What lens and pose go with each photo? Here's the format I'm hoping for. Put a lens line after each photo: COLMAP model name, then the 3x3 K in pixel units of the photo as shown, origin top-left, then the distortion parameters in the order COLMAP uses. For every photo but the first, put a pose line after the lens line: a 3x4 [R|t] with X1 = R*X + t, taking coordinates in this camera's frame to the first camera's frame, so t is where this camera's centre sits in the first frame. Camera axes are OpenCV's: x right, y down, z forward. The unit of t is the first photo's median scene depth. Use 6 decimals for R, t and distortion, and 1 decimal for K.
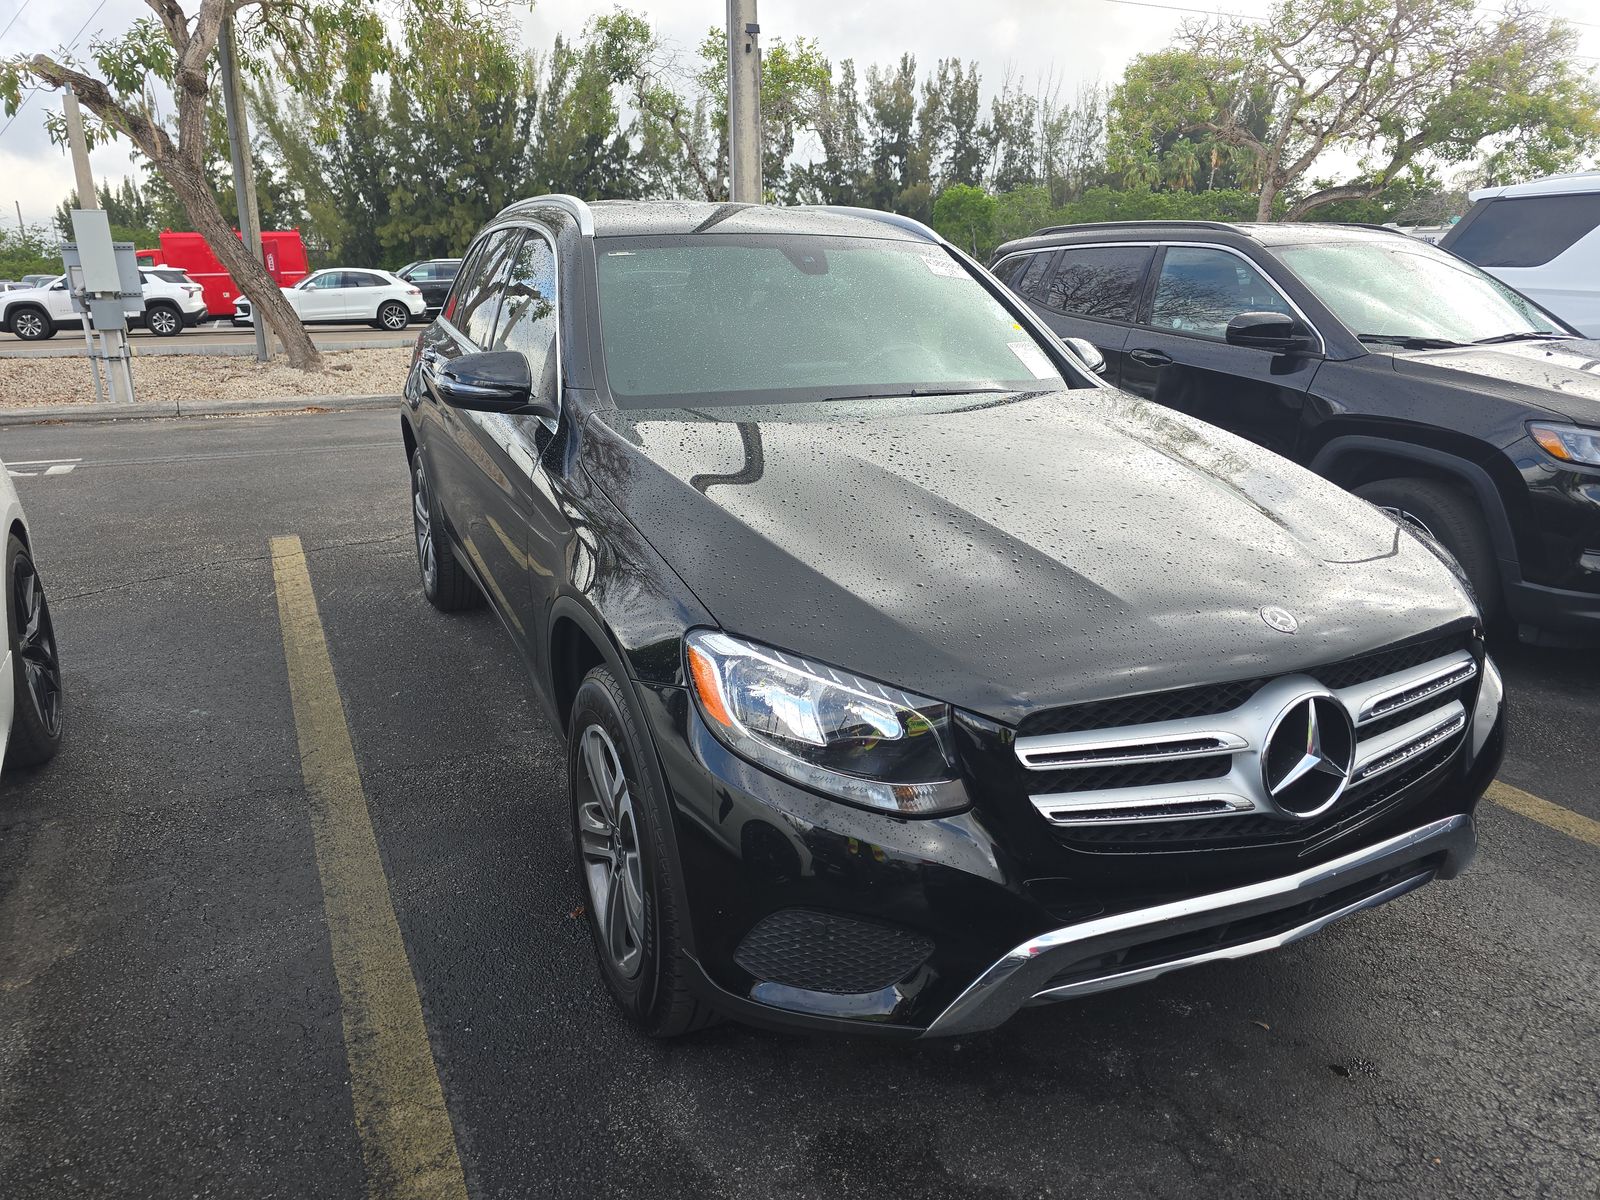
lens RADIAL K [[1098.9, 0, 797.2], [0, 1098.9, 577.0], [0, 0, 1]] dist [0.043423, -0.038475]
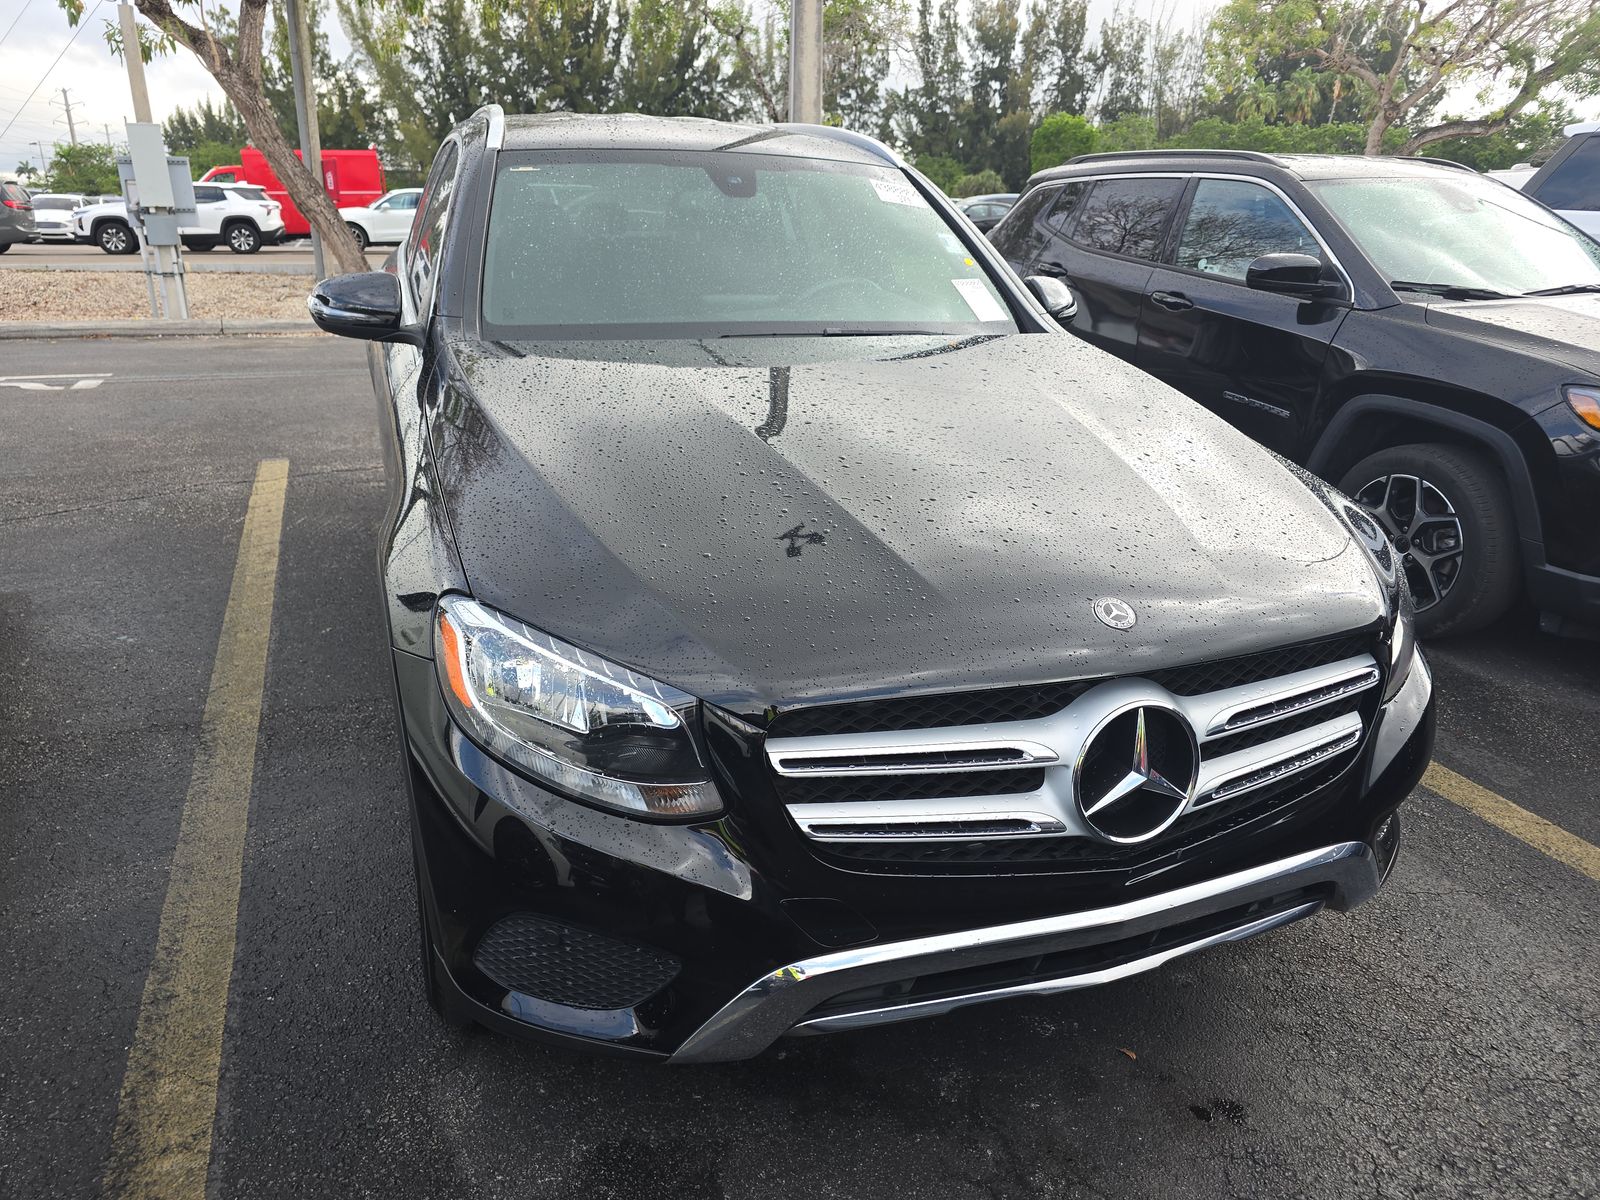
lens RADIAL K [[1106.2, 0, 799.7], [0, 1106.2, 577.5], [0, 0, 1]] dist [0.033468, -0.030851]
pose [[0.996625, 0.044889, -0.068734, 0.101030], [-0.040952, 0.997496, 0.057654, -0.011603], [0.071150, -0.054645, 0.995968, 0.052316]]
